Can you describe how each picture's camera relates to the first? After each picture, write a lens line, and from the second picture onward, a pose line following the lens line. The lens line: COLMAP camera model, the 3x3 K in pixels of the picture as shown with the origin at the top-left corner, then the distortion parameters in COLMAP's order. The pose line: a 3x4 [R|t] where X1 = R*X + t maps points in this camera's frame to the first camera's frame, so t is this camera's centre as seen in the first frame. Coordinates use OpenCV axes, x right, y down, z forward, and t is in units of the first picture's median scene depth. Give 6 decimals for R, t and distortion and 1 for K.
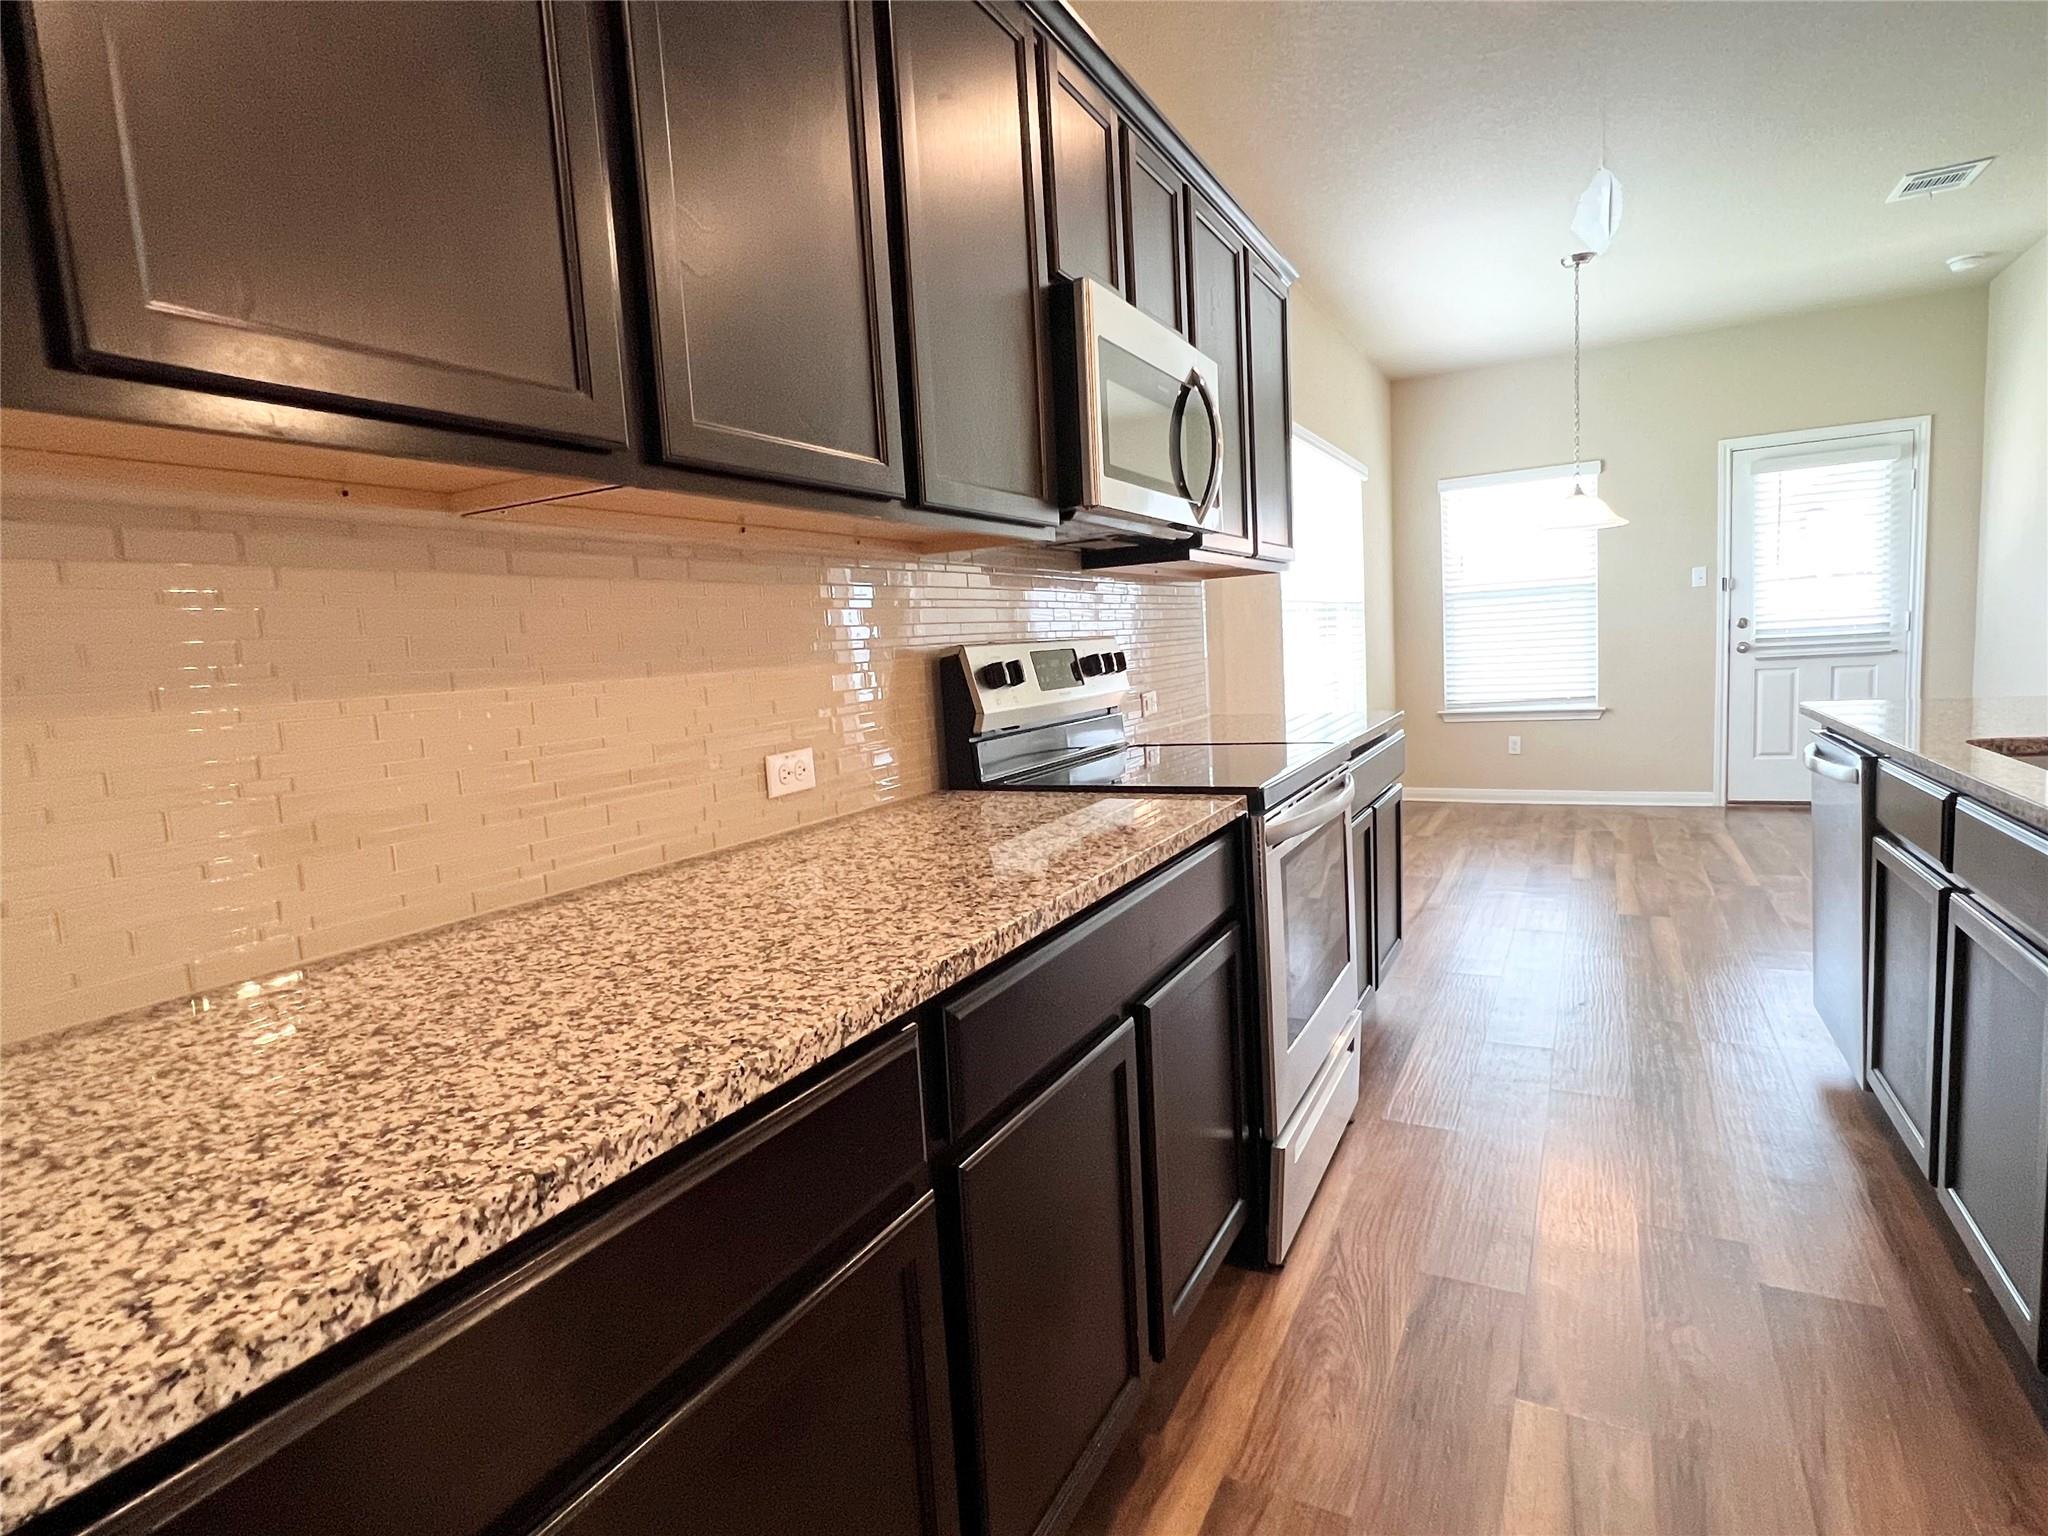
lens RADIAL K [[1056.2, 0, 1015.1], [0, 1056.2, 767.7], [0, 0, 1]] dist [-0.003896, 0.000926]
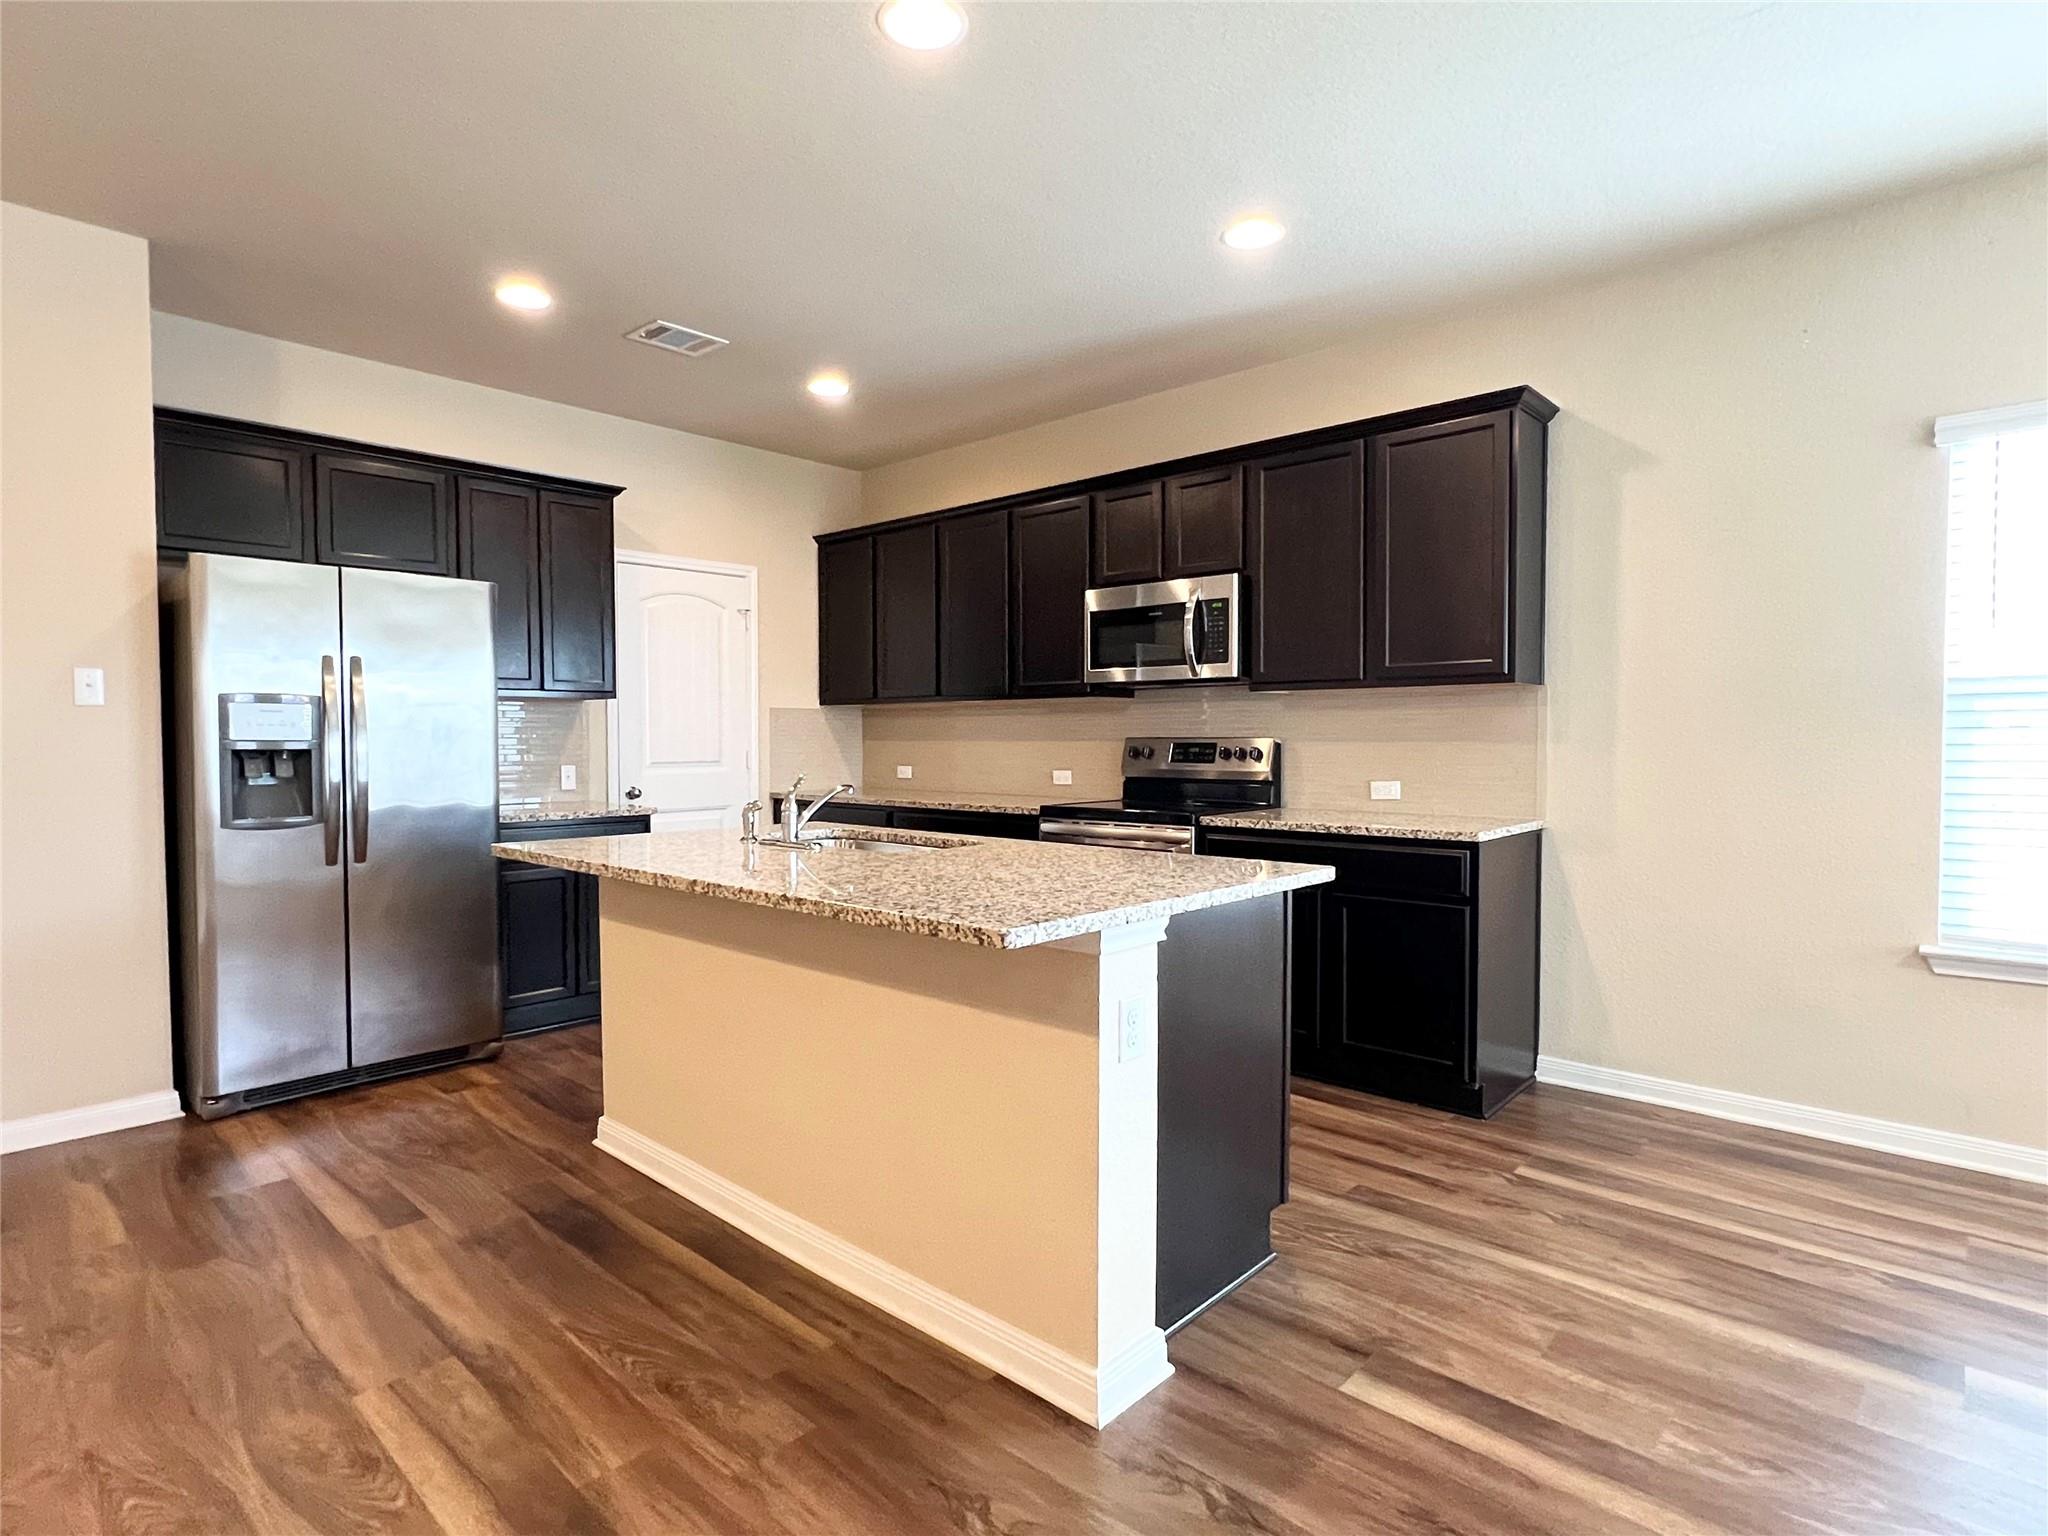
lens RADIAL K [[1056.2, 0, 1023.8], [0, 1056.2, 769.2], [0, 0, 1]] dist [-0.003896, 0.000926]
pose [[-0.241502, 0.088435, -0.966362, 0.781298], [-0.095497, 0.988839, 0.114358, -0.101443], [0.965690, 0.119902, -0.230361, 0.461809]]
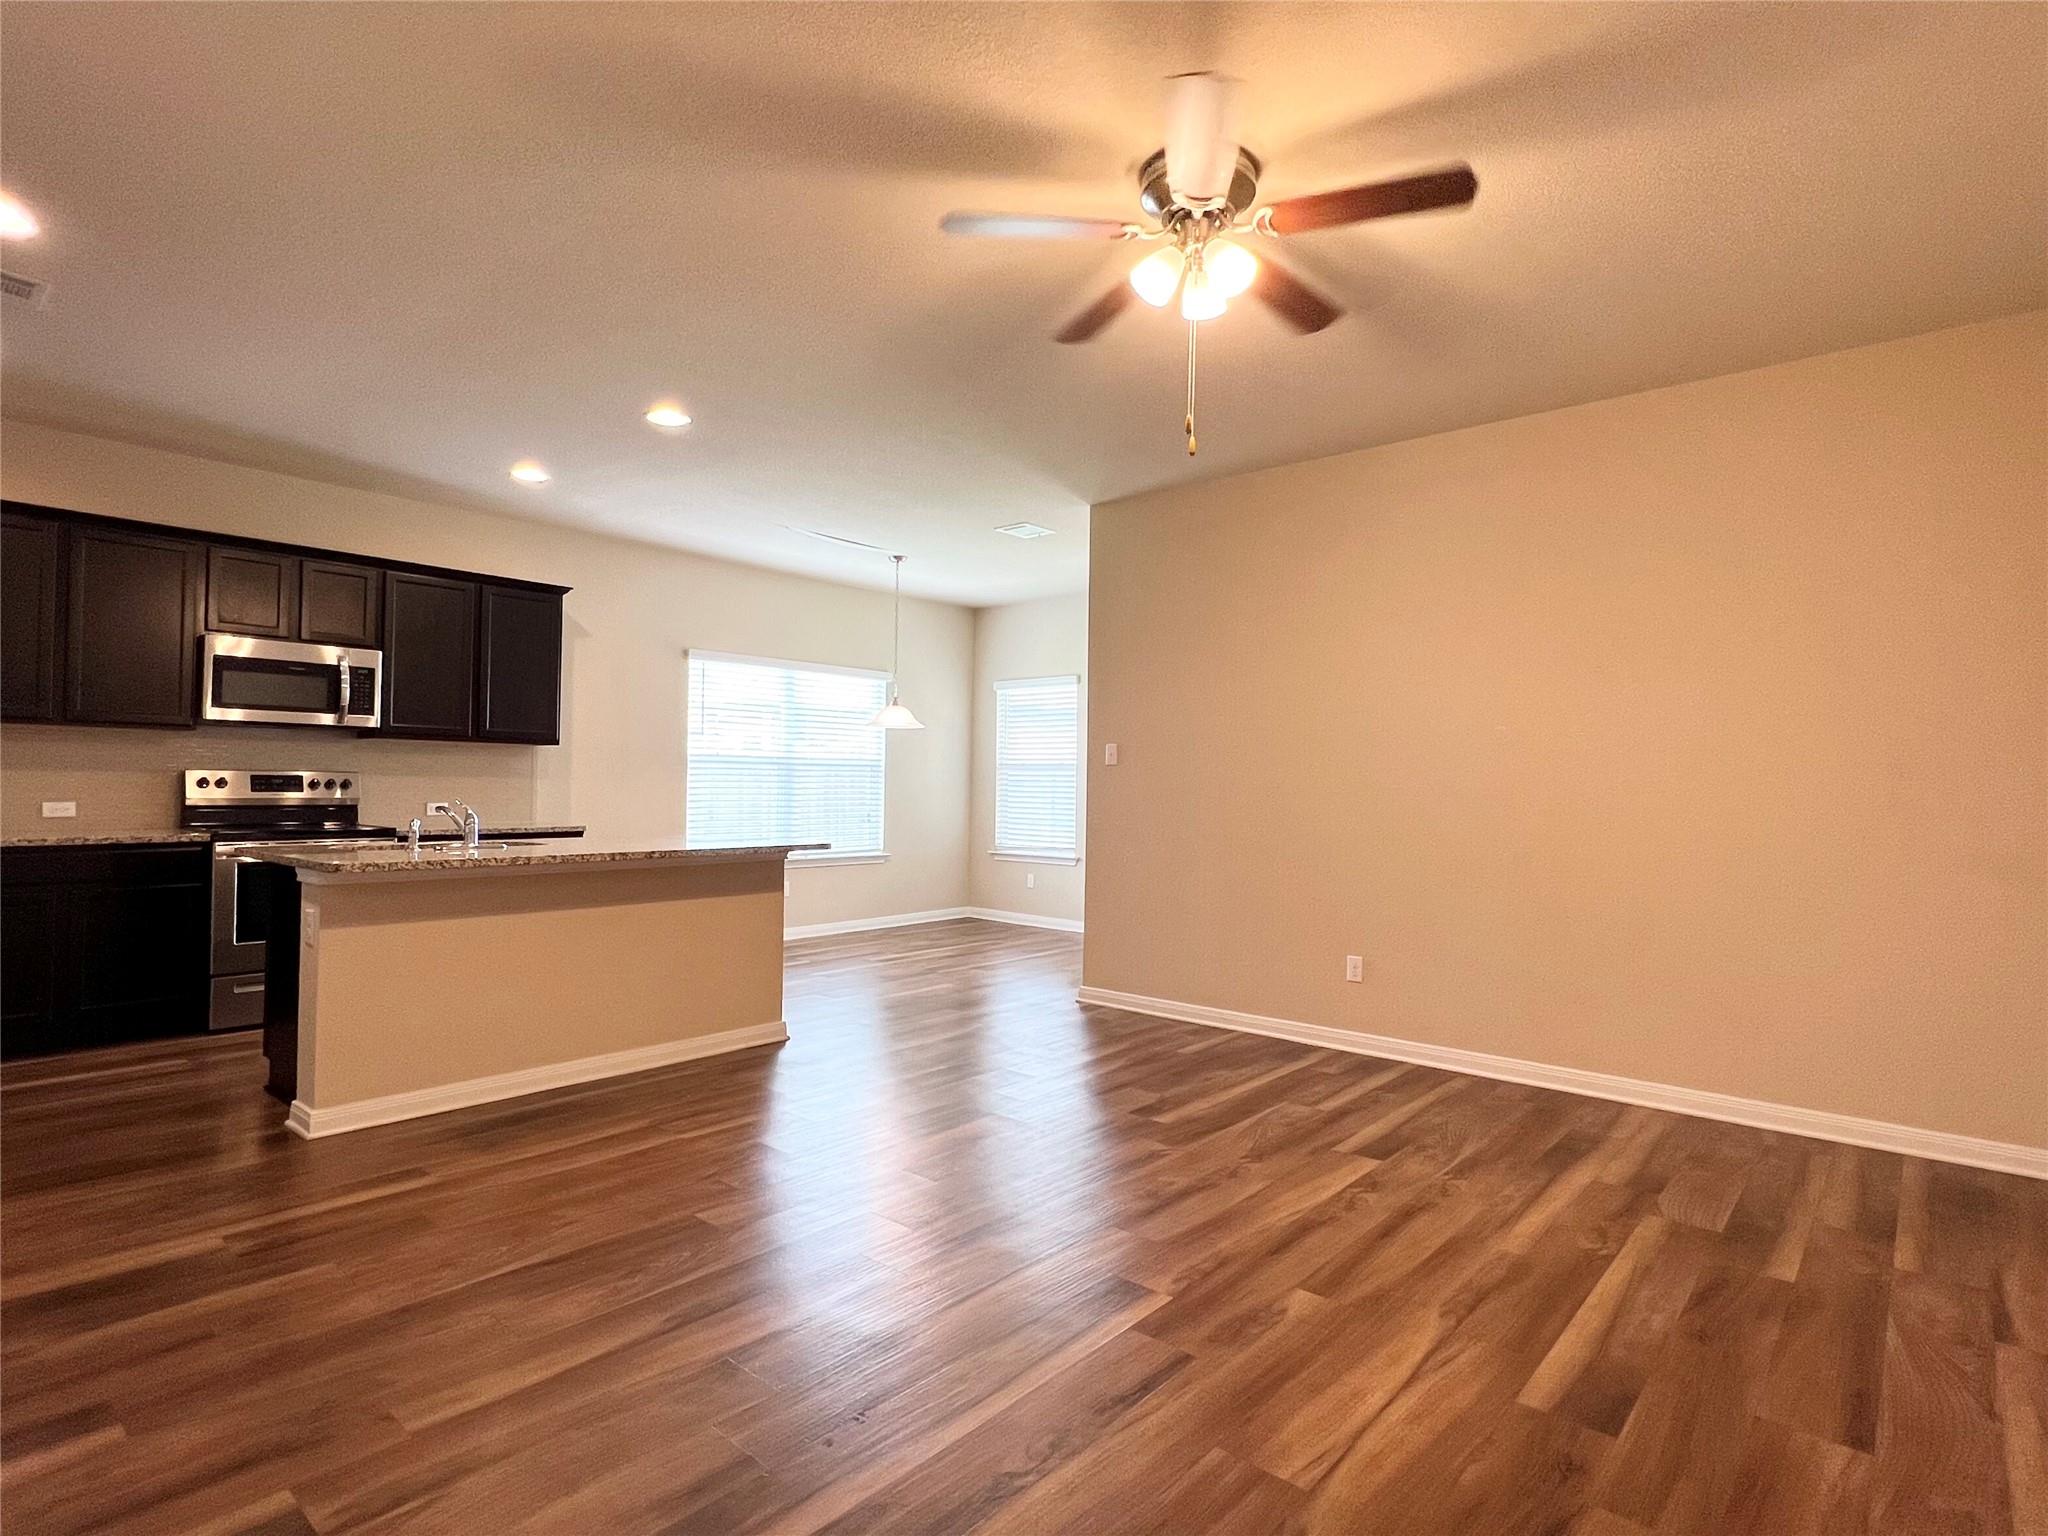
lens RADIAL K [[1056.2, 0, 1016.4], [0, 1056.2, 765.9], [0, 0, 1]] dist [-0.003896, 0.000926]
pose [[0.974412, 0.068896, -0.213950, 0.824726], [-0.095805, 0.988374, -0.118059, -0.006814], [0.203328, 0.135535, 0.969684, -0.344393]]
